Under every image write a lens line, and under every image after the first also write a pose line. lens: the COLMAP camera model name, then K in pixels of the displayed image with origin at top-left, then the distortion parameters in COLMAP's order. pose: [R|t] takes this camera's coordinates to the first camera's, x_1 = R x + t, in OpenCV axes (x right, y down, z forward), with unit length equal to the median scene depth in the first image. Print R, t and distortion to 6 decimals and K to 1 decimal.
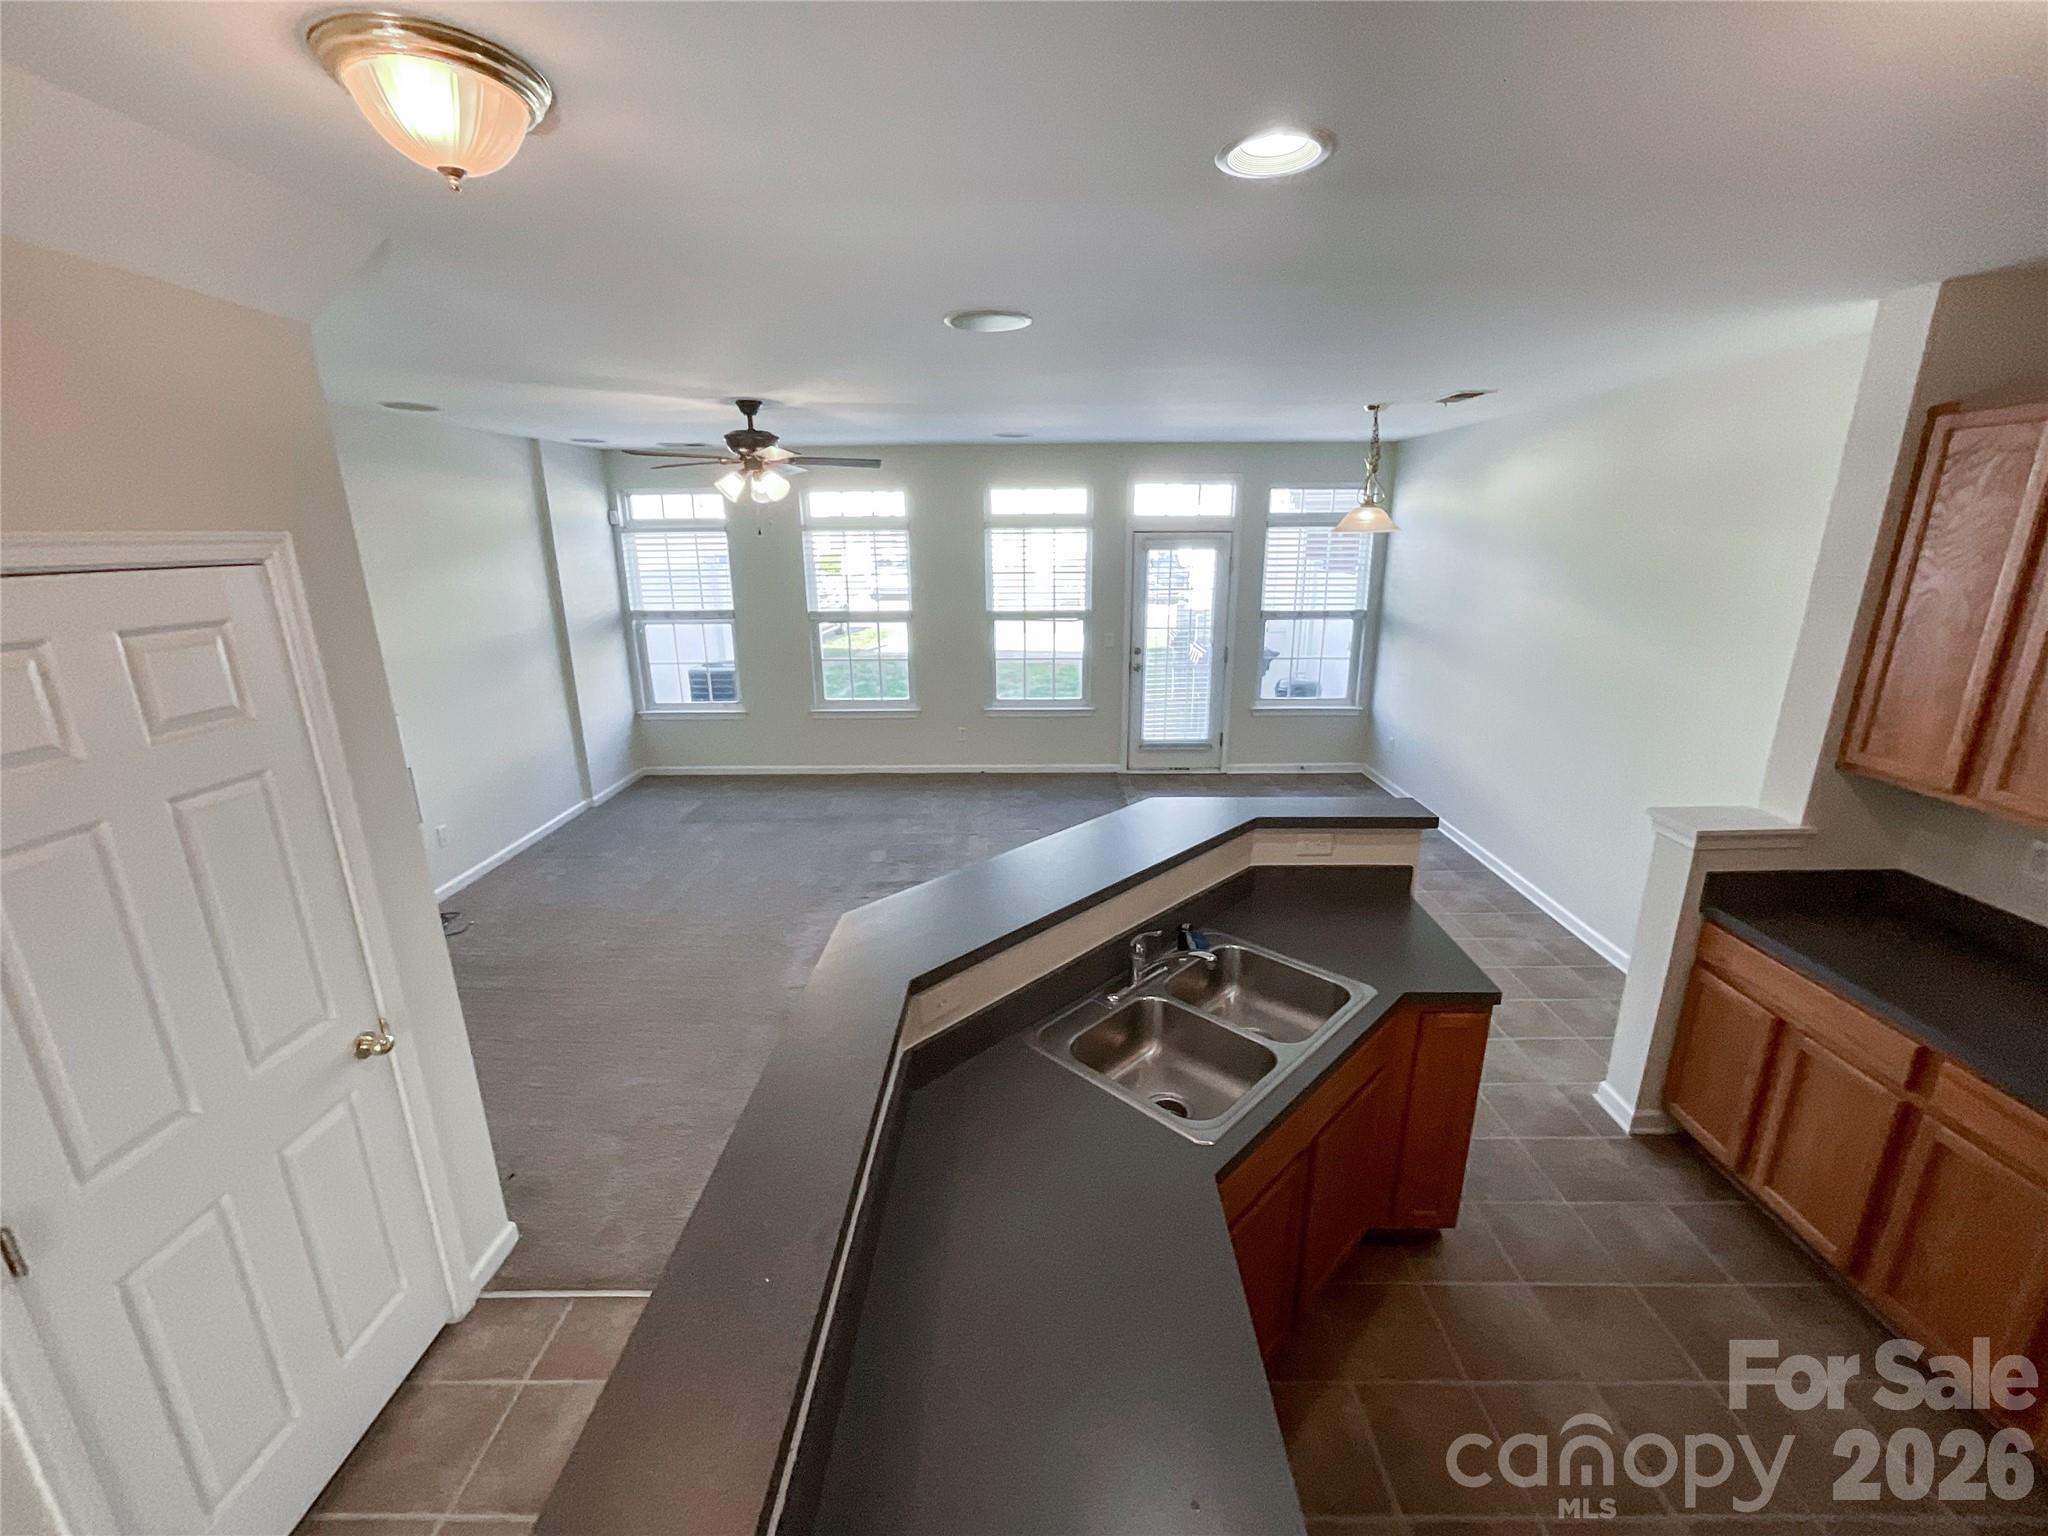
lens RADIAL K [[846.3, 0, 1024.0], [0, 846.3, 768.0], [0, 0, 1]] dist [-0.032482, 0.014249]
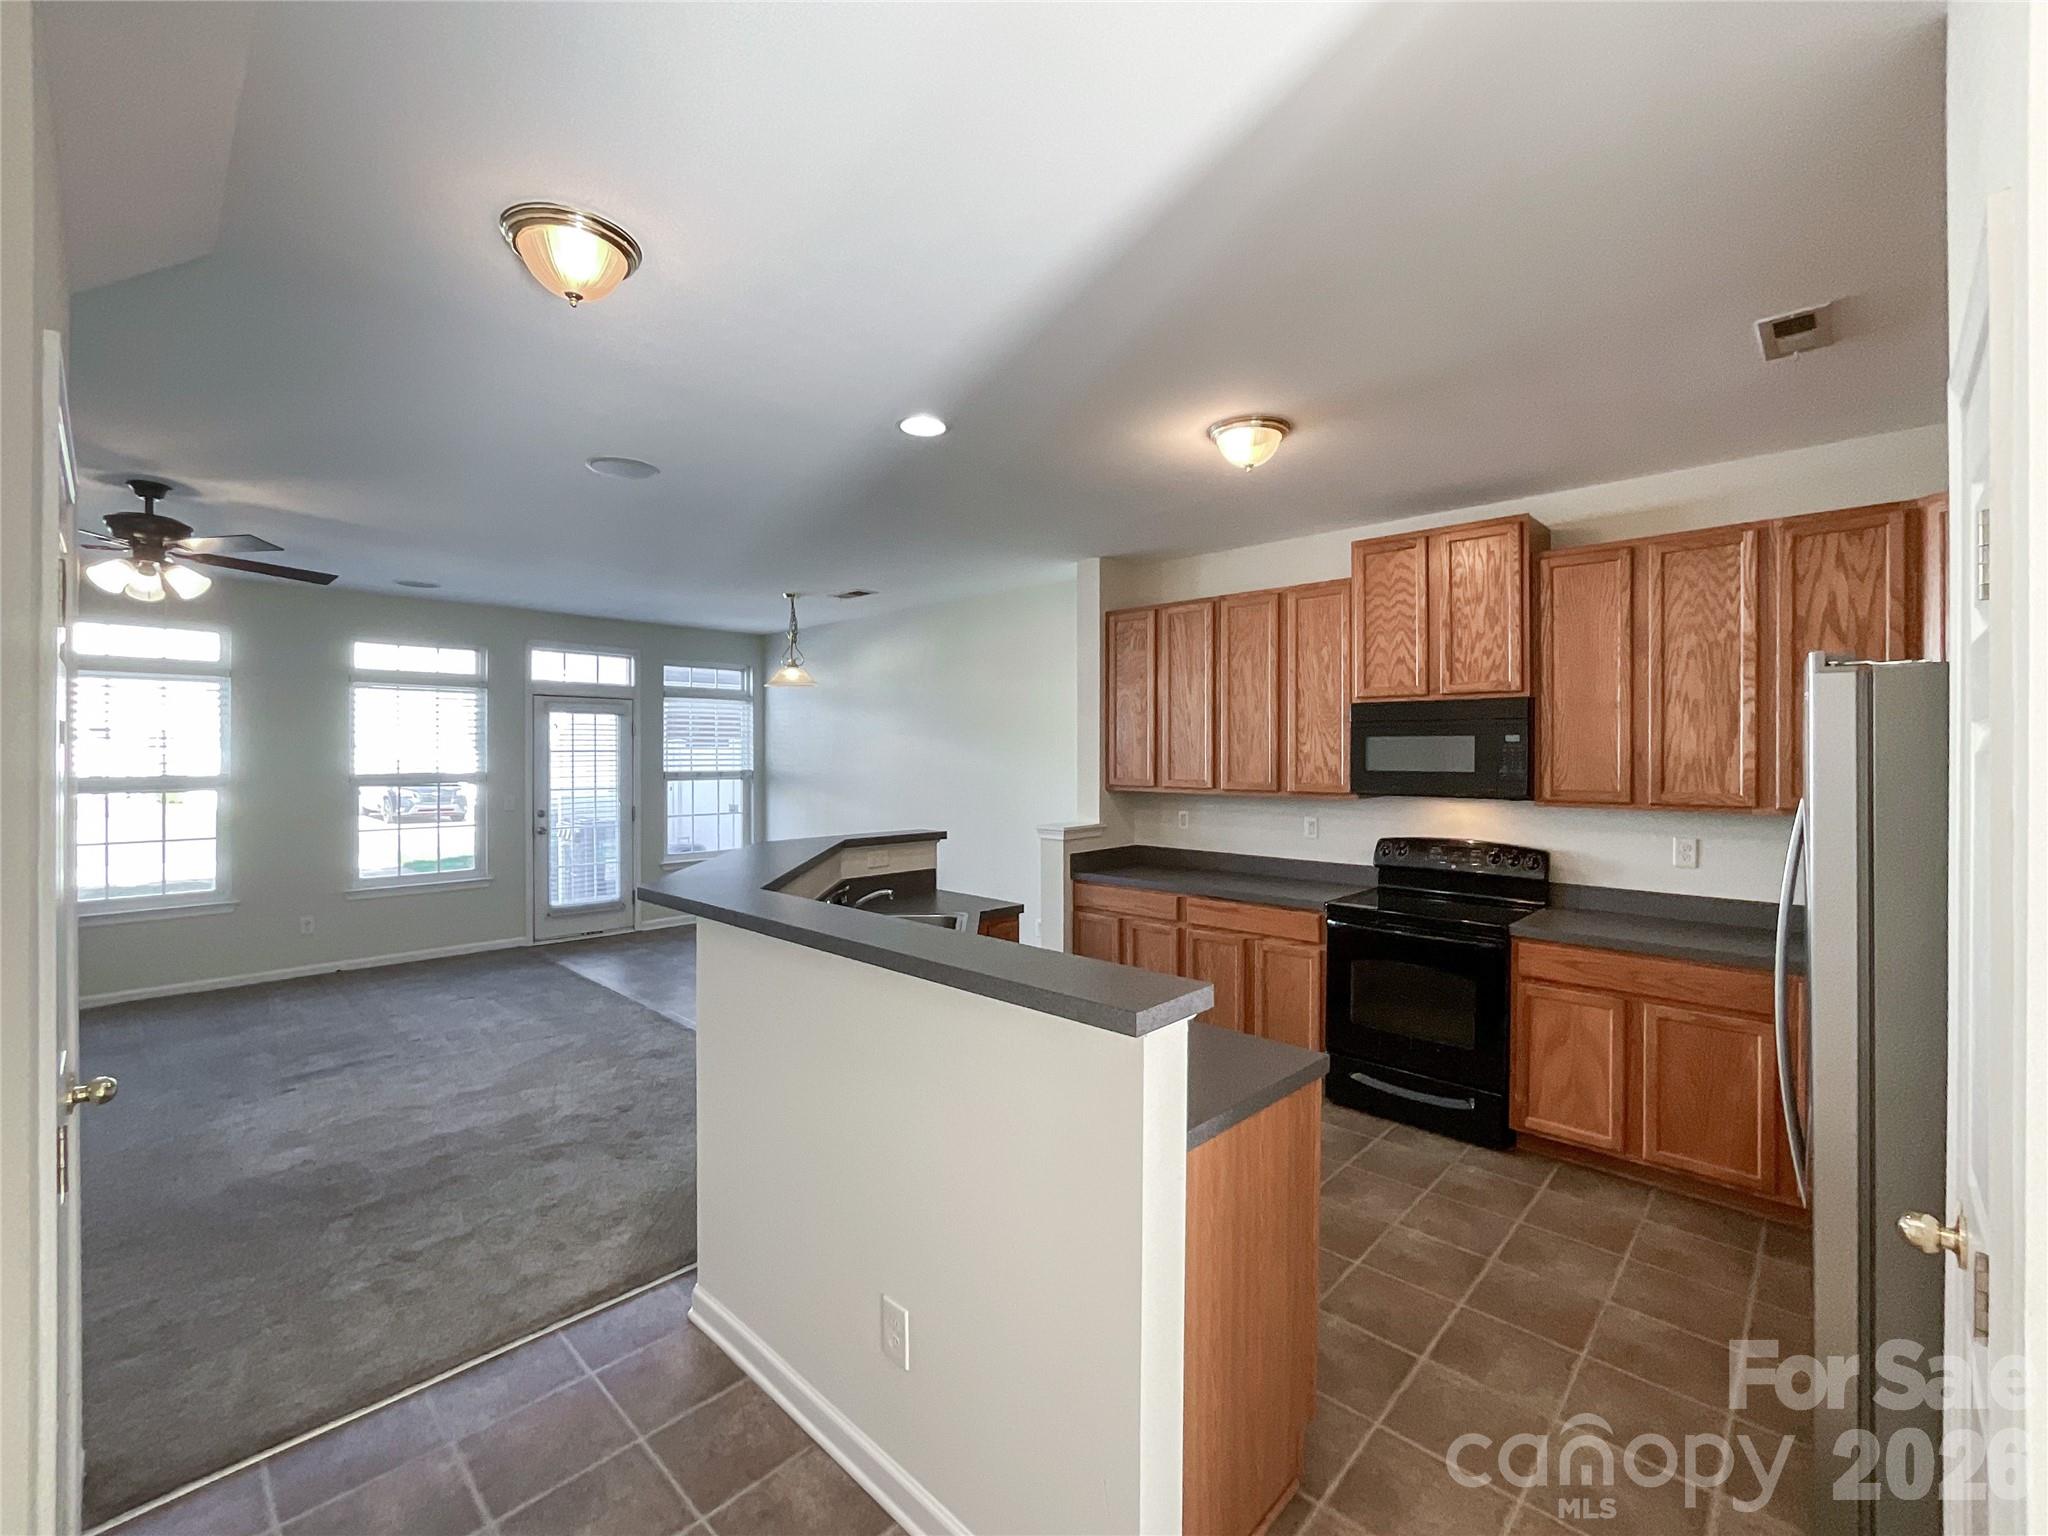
lens RADIAL K [[874.3, 0, 1035.0], [0, 874.3, 763.1], [0, 0, 1]] dist [-0.010521, 0.000095]
pose [[0.677205, 0.001035, 0.735794, -0.226327], [0.196425, 0.963453, -0.182140, 0.103477], [-0.709092, 0.267874, 0.652252, -0.074465]]
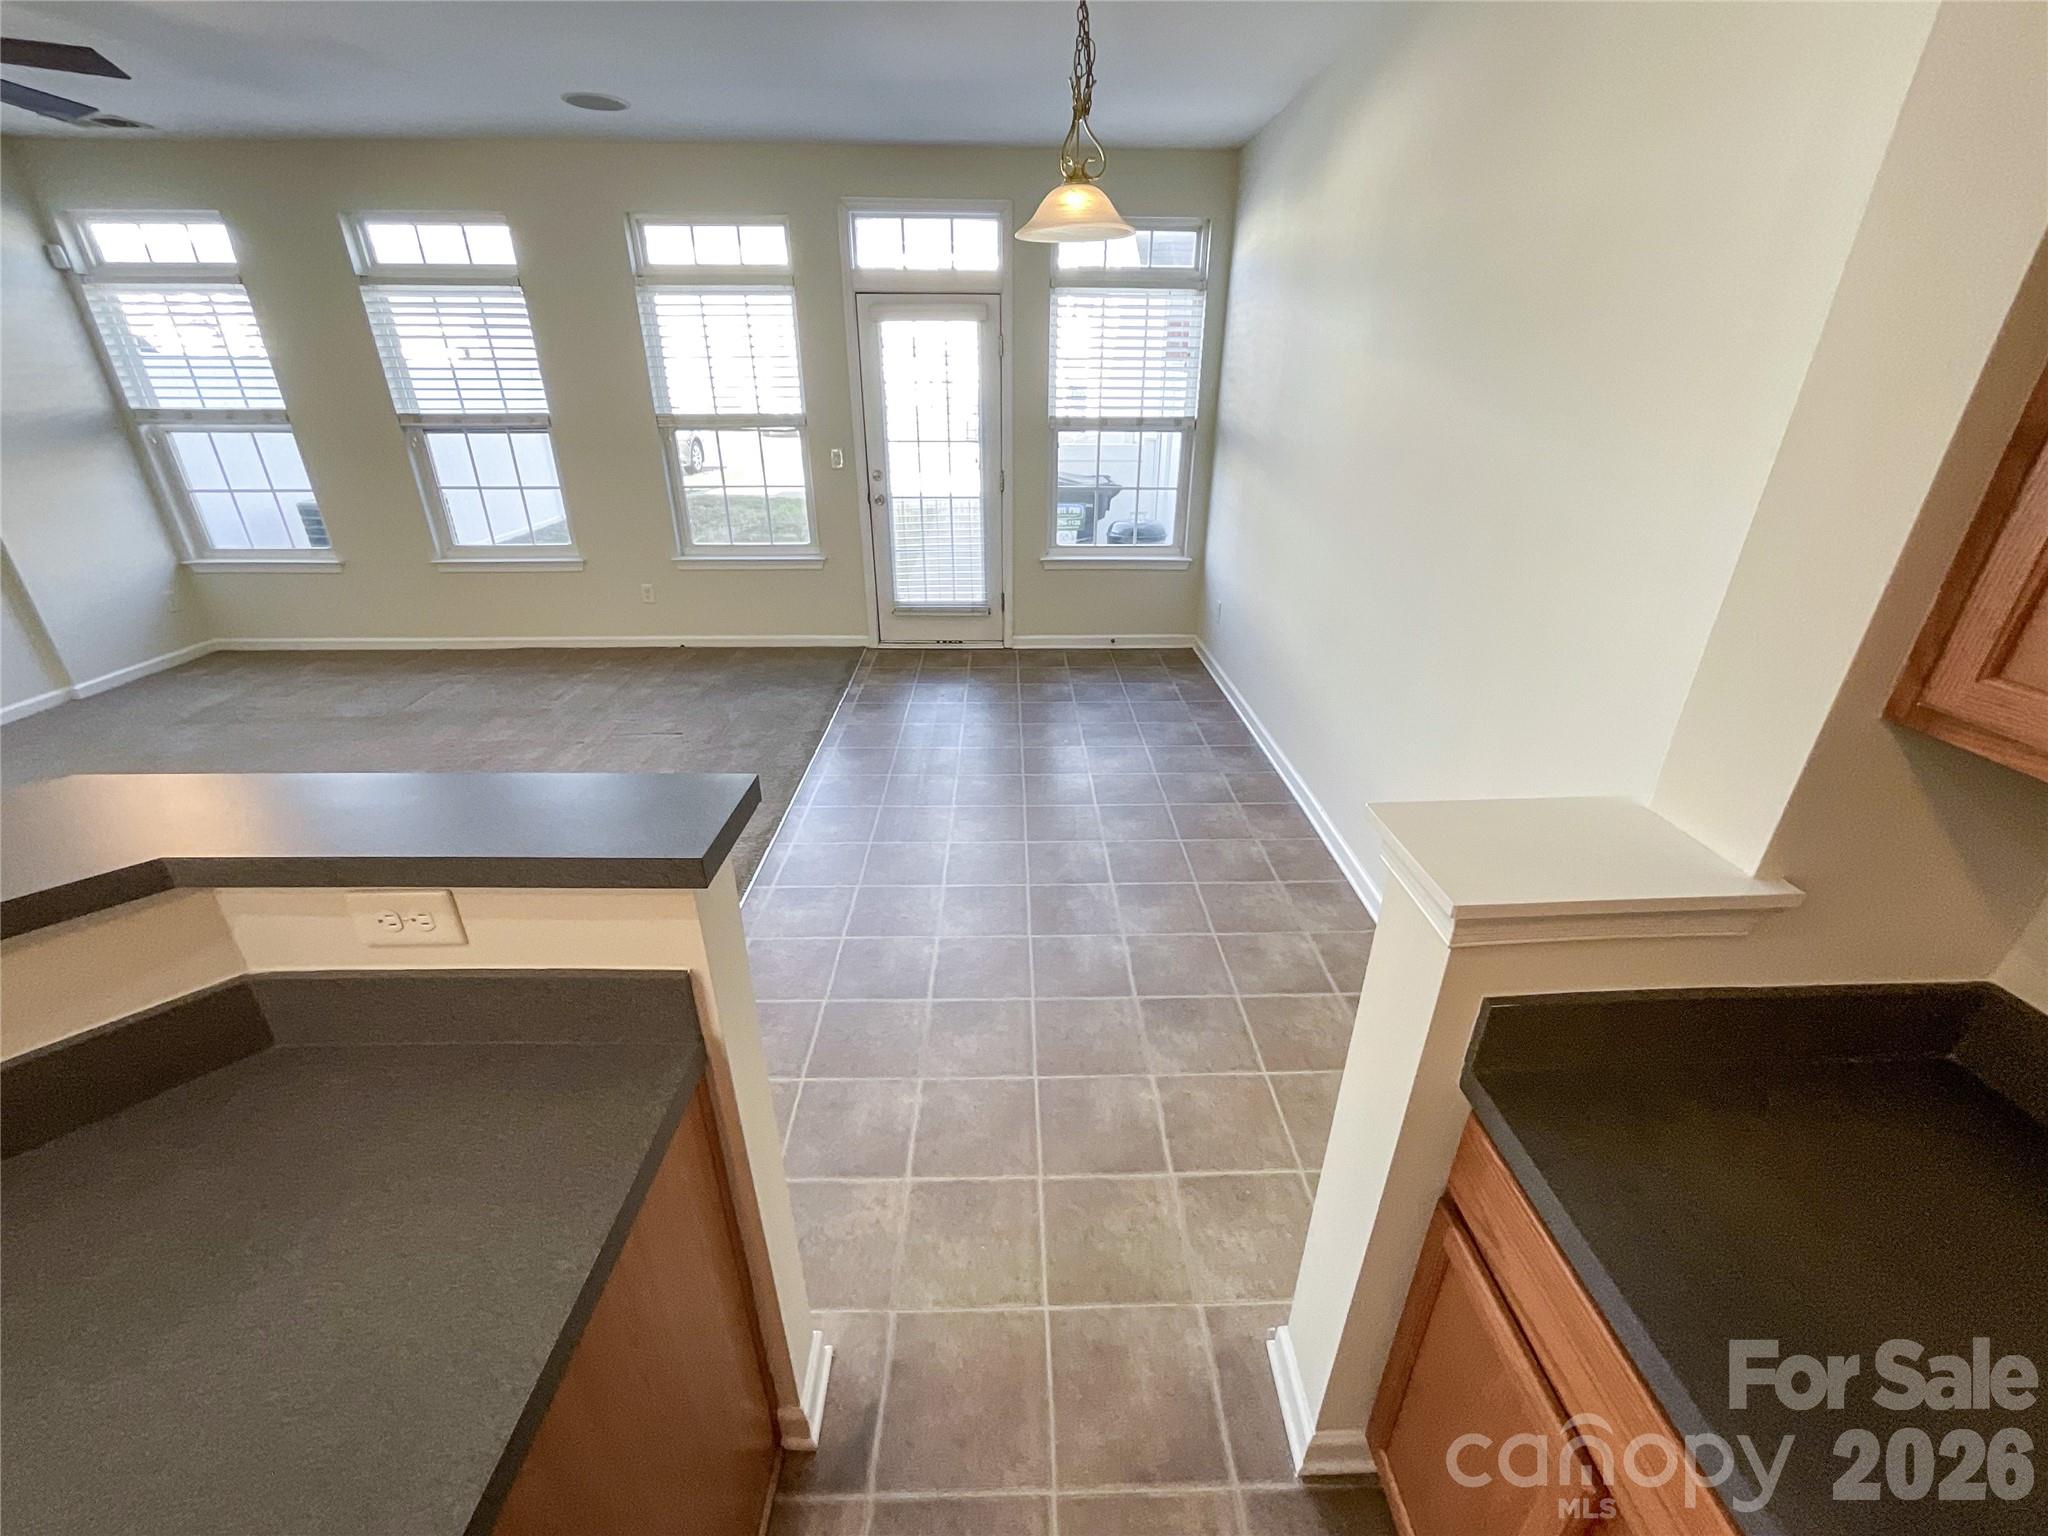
lens RADIAL K [[846.3, 0, 1024.0], [0, 846.3, 768.0], [0, 0, 1]] dist [-0.032482, 0.014249]
pose [[0.999471, -0.001594, 0.032472, 0.243108], [-0.003789, 0.986277, 0.165054, -0.013327], [-0.032289, -0.165089, 0.985750, 0.265298]]
